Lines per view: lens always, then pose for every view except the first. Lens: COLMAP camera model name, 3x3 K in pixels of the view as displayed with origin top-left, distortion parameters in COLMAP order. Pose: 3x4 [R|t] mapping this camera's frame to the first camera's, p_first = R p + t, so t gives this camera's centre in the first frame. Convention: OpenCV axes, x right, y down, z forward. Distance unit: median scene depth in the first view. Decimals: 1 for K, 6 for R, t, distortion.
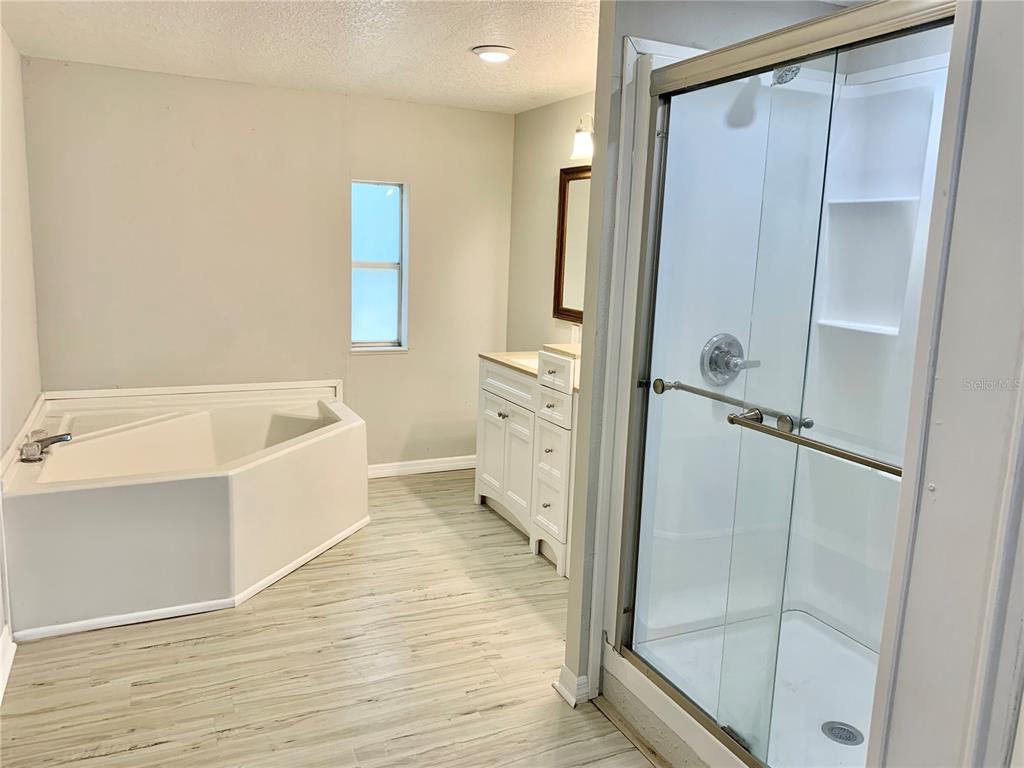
lens RADIAL K [[772.5, 0, 512.0], [0, 772.5, 384.0], [0, 0, 1]] dist [0.070935, -0.094564]
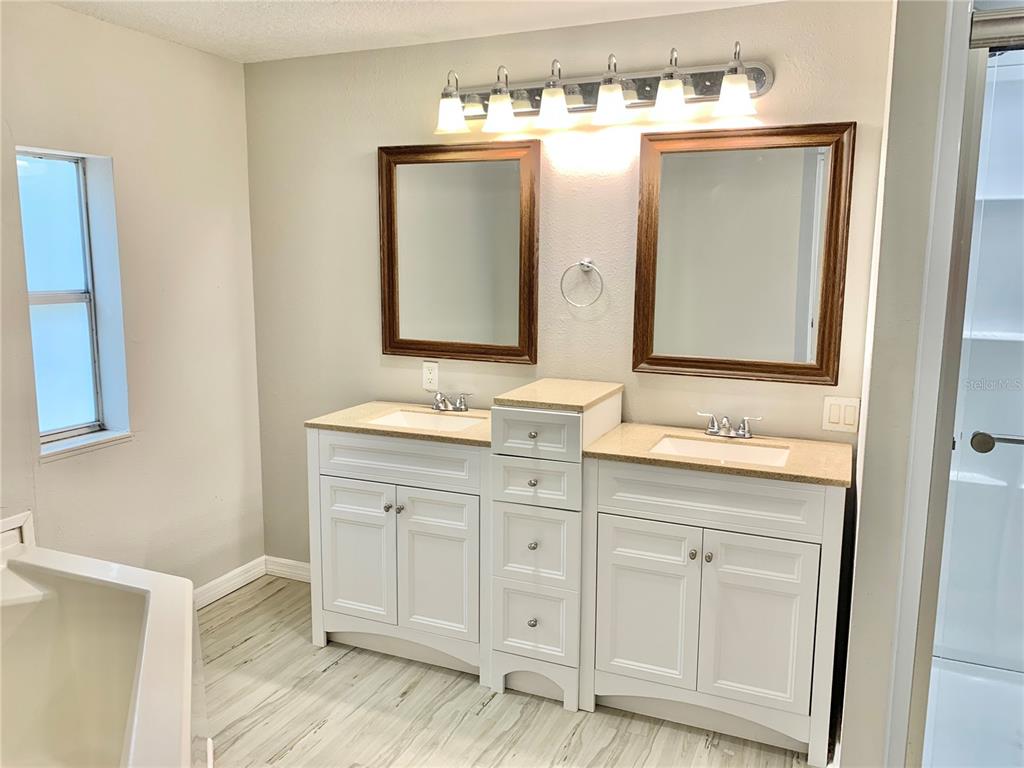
lens RADIAL K [[795.0, 0, 525.7], [0, 795.0, 374.8], [0, 0, 1]] dist [0.006882, -0.007217]
pose [[0.747391, -0.132719, 0.650994, -0.343064], [0.138236, 0.989465, 0.043019, -0.083982], [-0.649845, 0.057839, 0.757863, 0.375690]]
